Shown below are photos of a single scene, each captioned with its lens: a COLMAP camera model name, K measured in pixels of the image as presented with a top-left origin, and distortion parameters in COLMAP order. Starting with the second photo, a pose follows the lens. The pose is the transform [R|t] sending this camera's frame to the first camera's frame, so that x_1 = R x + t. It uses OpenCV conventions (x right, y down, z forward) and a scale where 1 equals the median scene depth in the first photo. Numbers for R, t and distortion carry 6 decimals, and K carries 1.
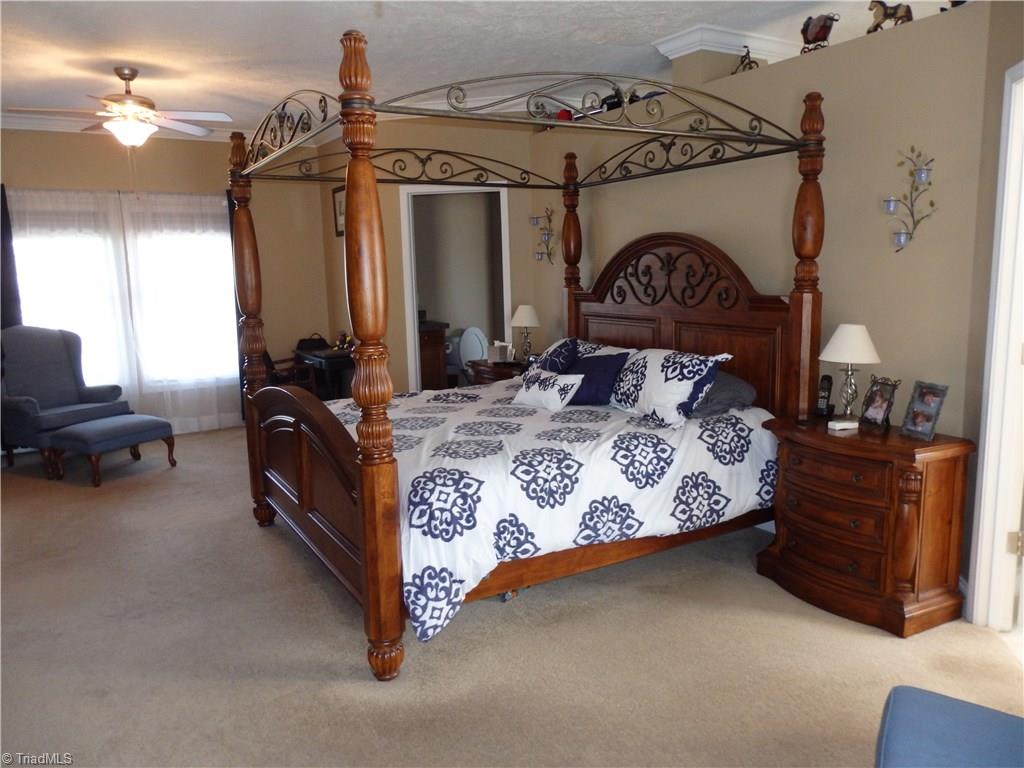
lens RADIAL K [[768.9, 0, 507.4], [0, 768.9, 384.7], [0, 0, 1]] dist [0.009333, 0.006050]
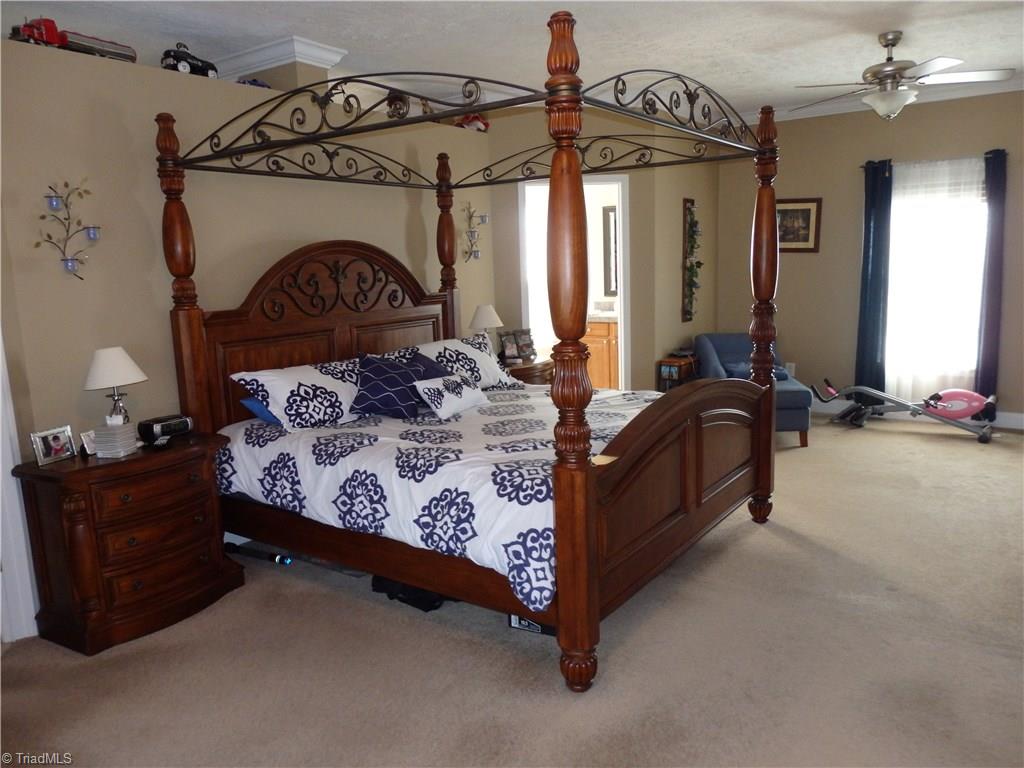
lens RADIAL K [[768.9, 0, 508.4], [0, 768.9, 386.3], [0, 0, 1]] dist [0.009333, 0.006050]
pose [[-0.413446, -0.112109, 0.903600, -0.821954], [0.181664, 0.962283, 0.202511, -0.179278], [-0.892222, 0.247879, -0.377486, 1.239869]]
